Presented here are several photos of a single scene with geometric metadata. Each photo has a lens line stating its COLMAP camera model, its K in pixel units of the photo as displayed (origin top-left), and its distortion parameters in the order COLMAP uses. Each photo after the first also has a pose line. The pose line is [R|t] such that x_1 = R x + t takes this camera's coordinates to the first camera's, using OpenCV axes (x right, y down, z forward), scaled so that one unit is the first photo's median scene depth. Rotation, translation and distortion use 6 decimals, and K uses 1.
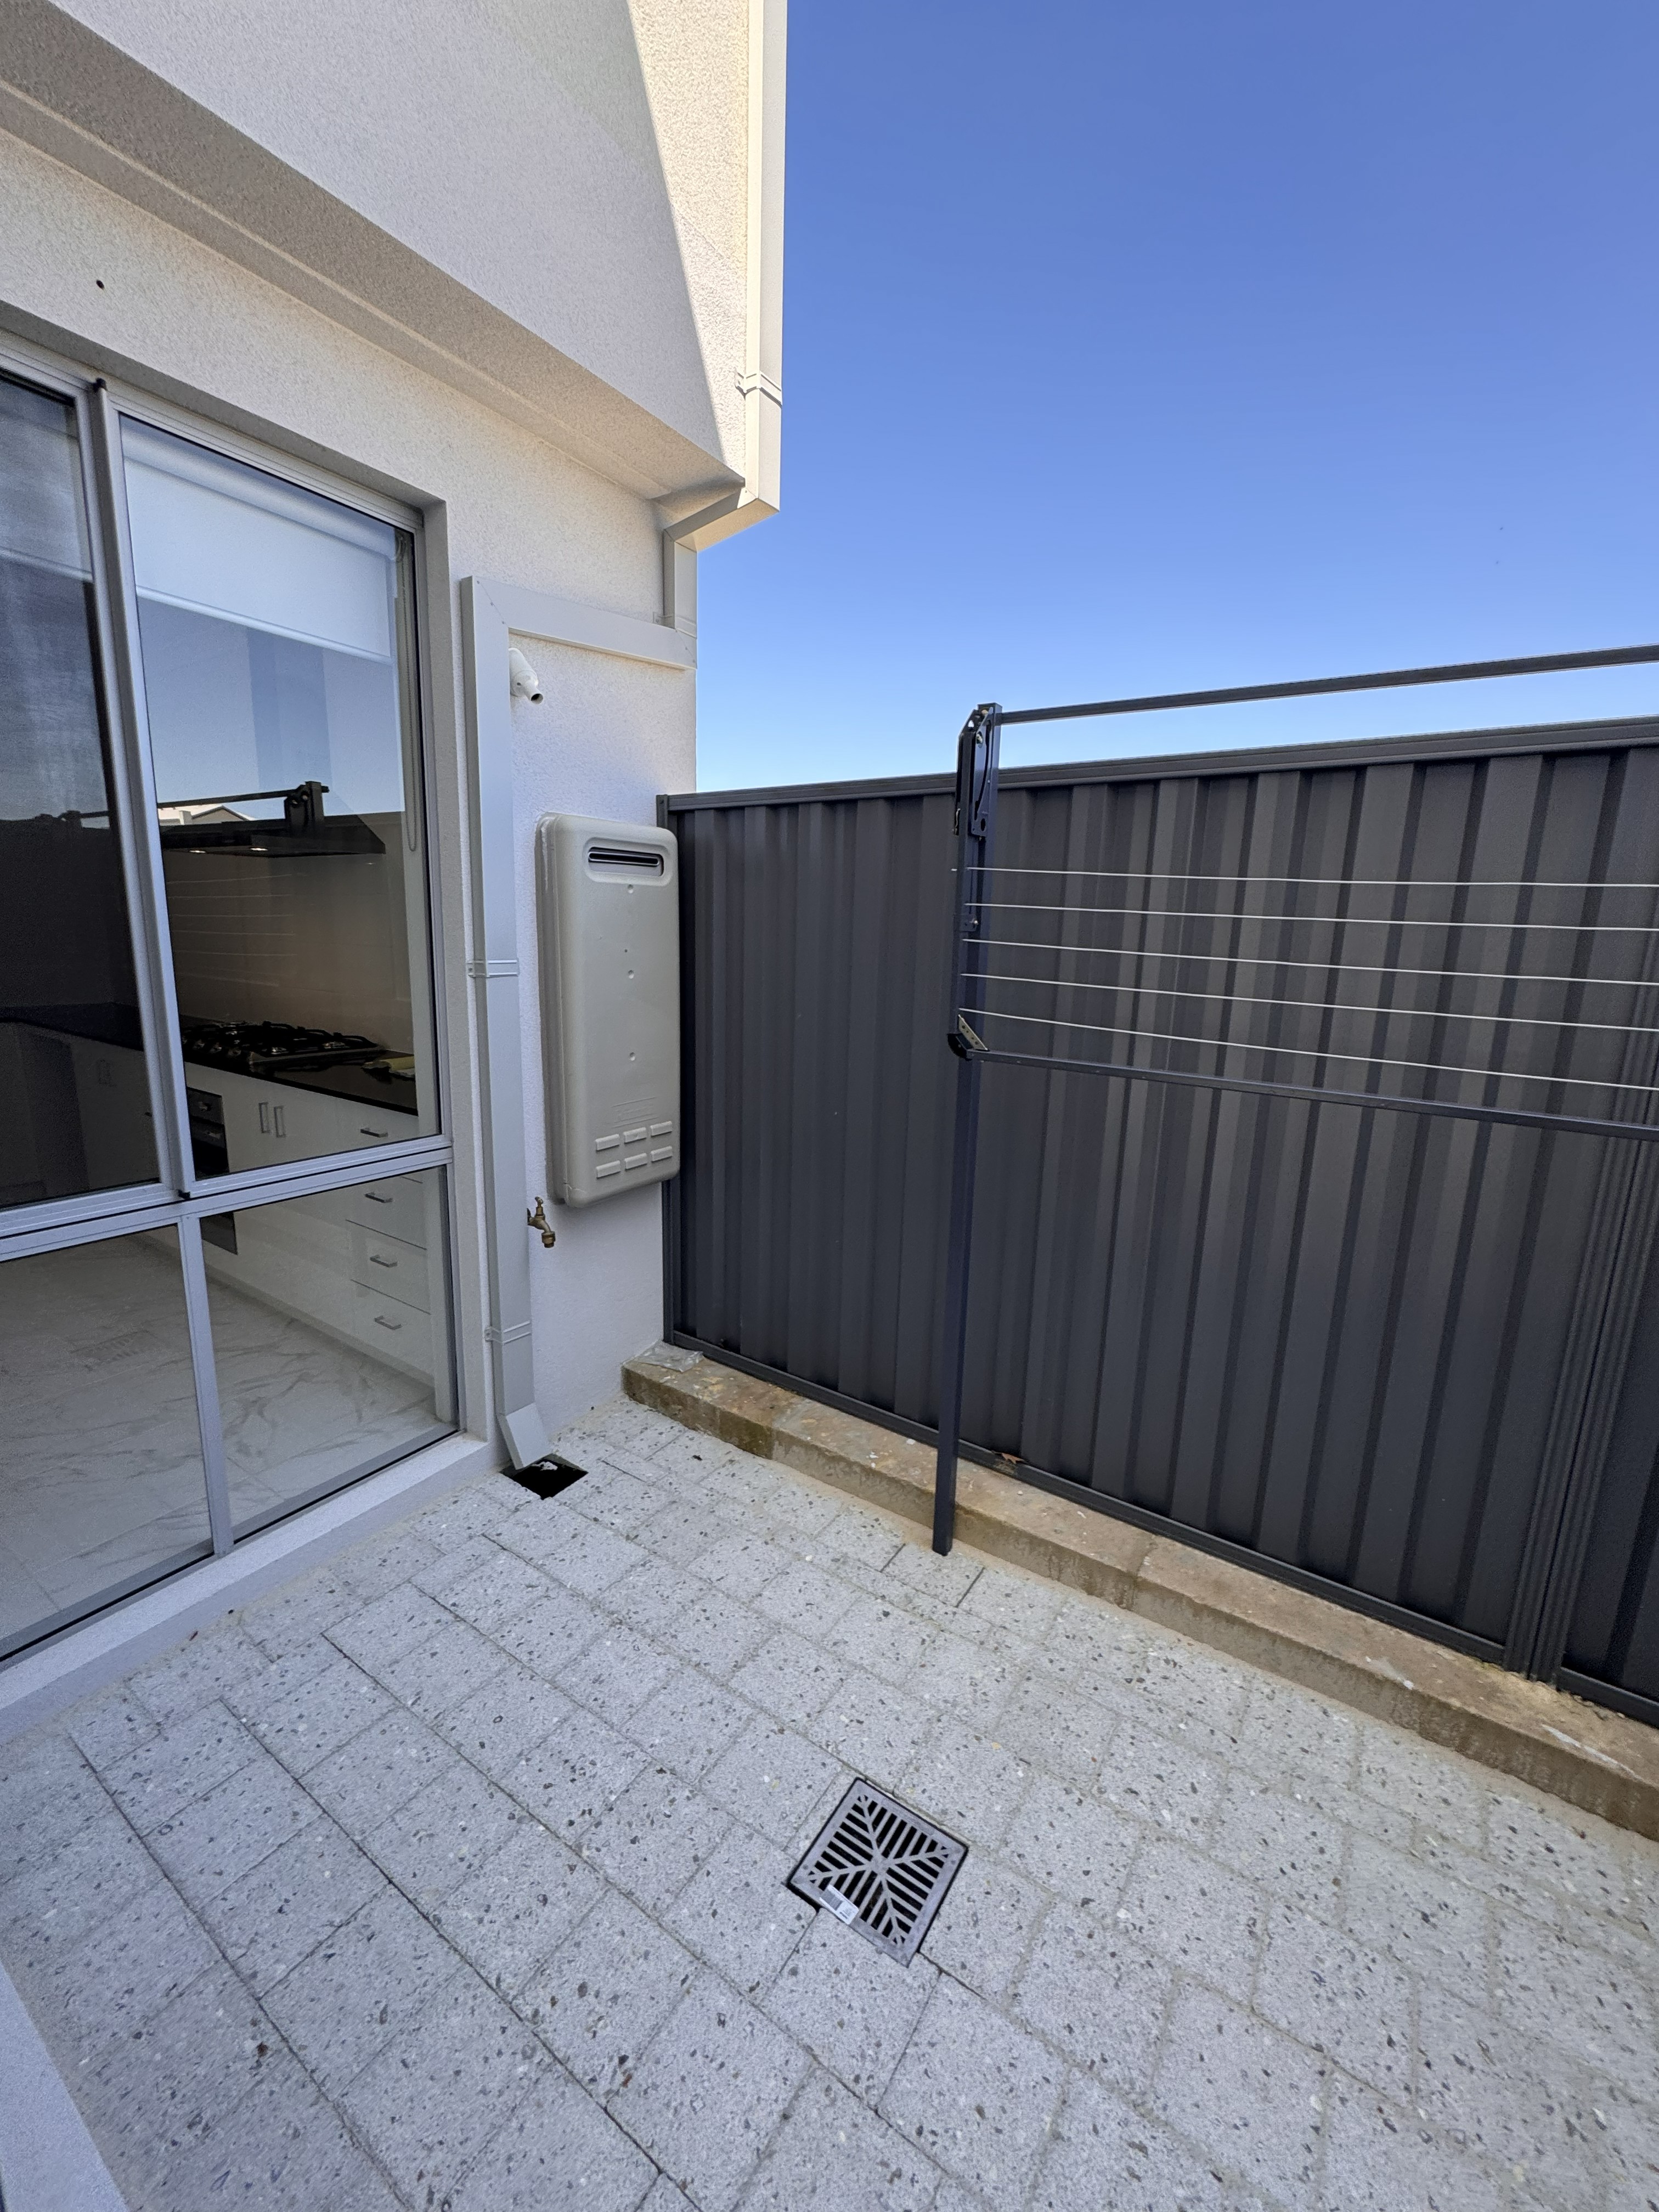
lens RADIAL K [[883.2, 0, 832.7], [0, 883.2, 1102.2], [0, 0, 1]] dist [-0.003043, 0.000204]
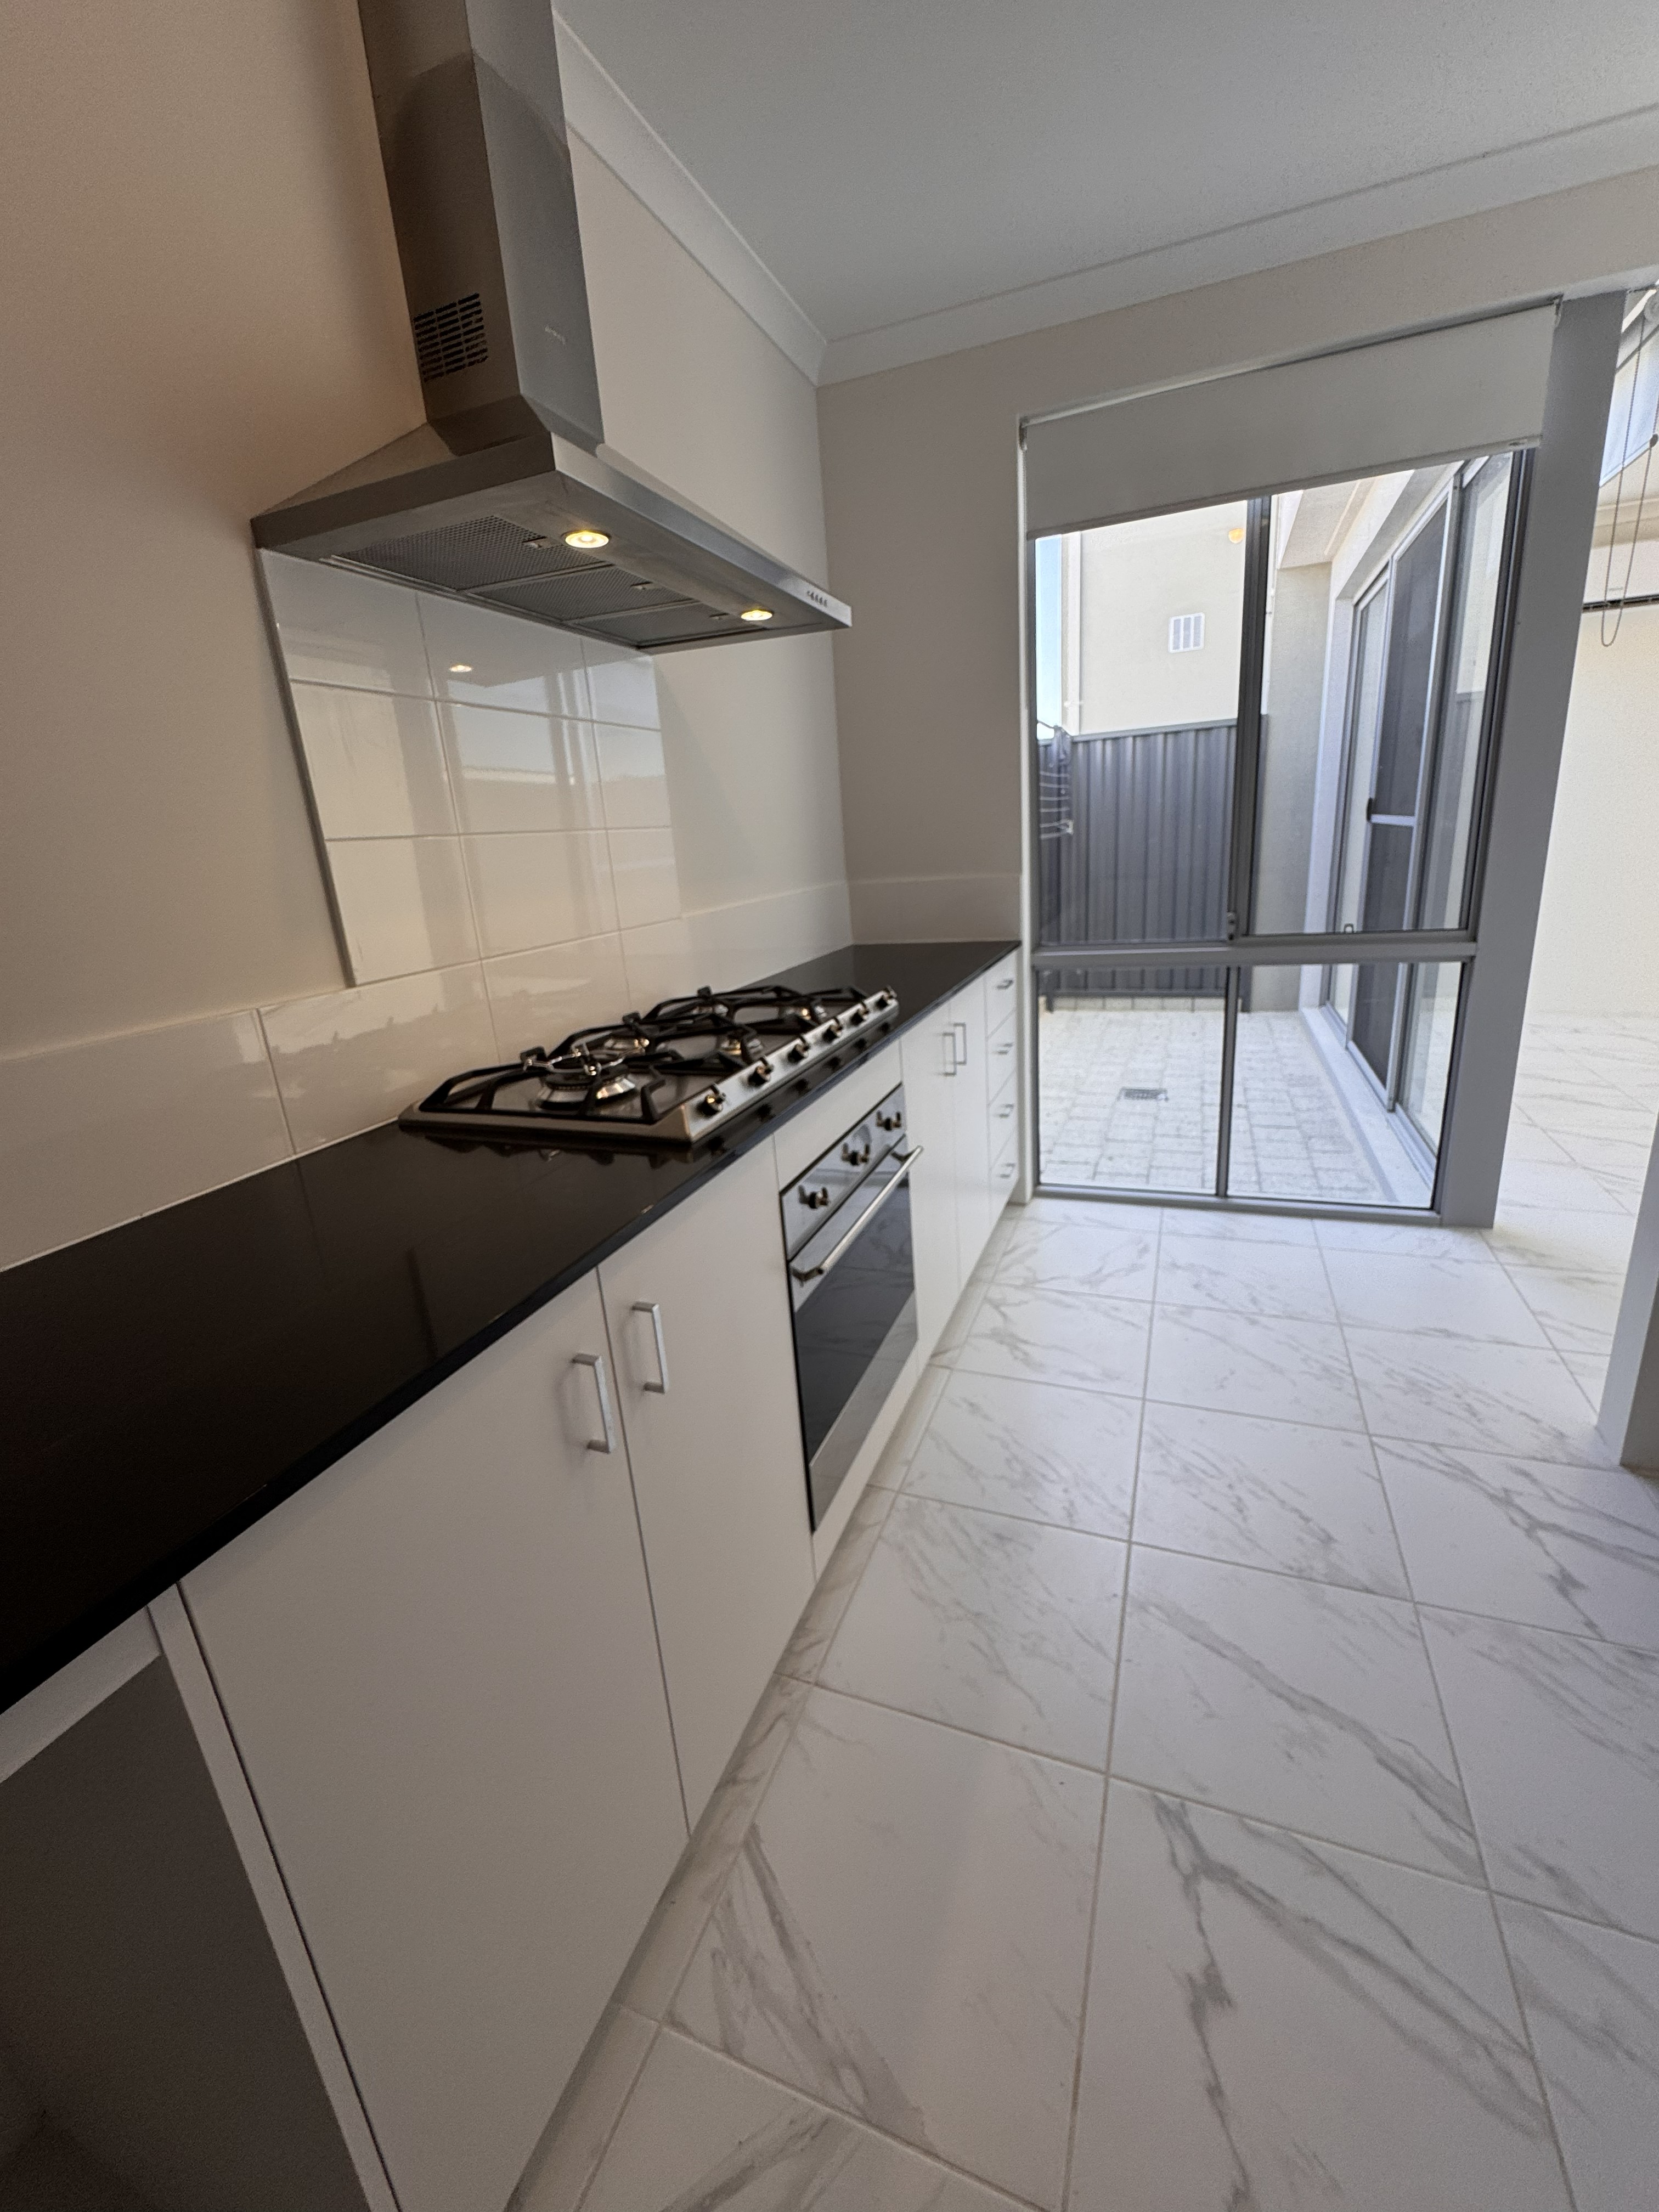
lens RADIAL K [[883.2, 0, 832.7], [0, 883.2, 1102.2], [0, 0, 1]] dist [-0.003043, 0.000204]
pose [[-0.196662, -0.303554, 0.932298, -1.954093], [0.249107, 0.904196, 0.346951, -0.323120], [-0.948298, 0.300474, -0.102204, 1.776574]]
